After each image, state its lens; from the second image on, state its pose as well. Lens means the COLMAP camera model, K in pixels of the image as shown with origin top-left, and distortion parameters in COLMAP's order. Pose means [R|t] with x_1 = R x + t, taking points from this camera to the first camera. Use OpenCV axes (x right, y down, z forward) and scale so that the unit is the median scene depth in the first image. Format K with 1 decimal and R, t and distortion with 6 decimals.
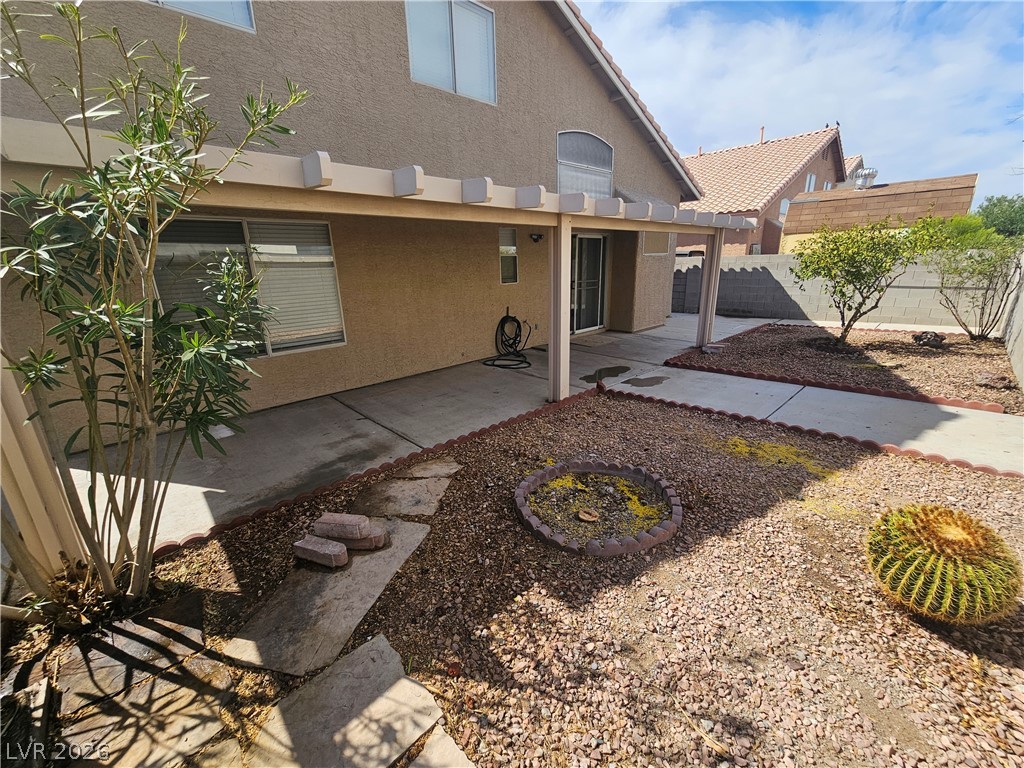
lens RADIAL K [[423.0, 0, 508.7], [0, 423.0, 387.8], [0, 0, 1]] dist [-0.002689, 0.000970]
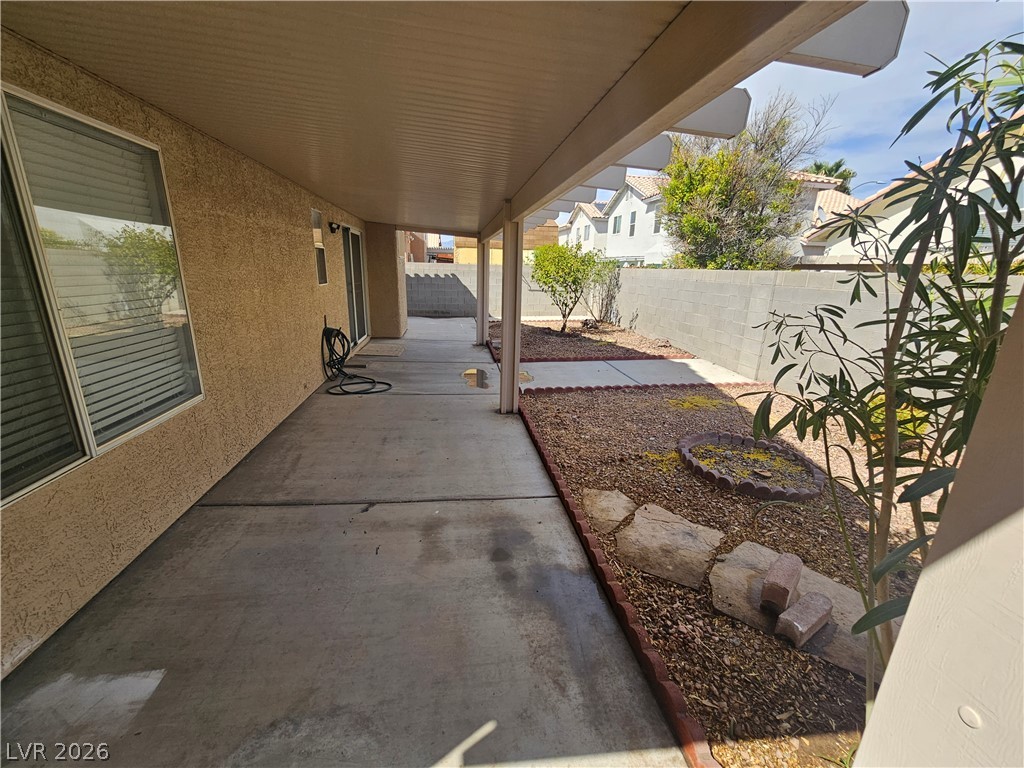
lens RADIAL K [[423.0, 0, 508.7], [0, 423.0, 387.8], [0, 0, 1]] dist [-0.002689, 0.000970]
pose [[0.586909, -0.179602, 0.789481, -0.668480], [0.189402, 0.978487, 0.081796, -0.101671], [-0.787188, 0.101523, 0.608300, 0.467616]]
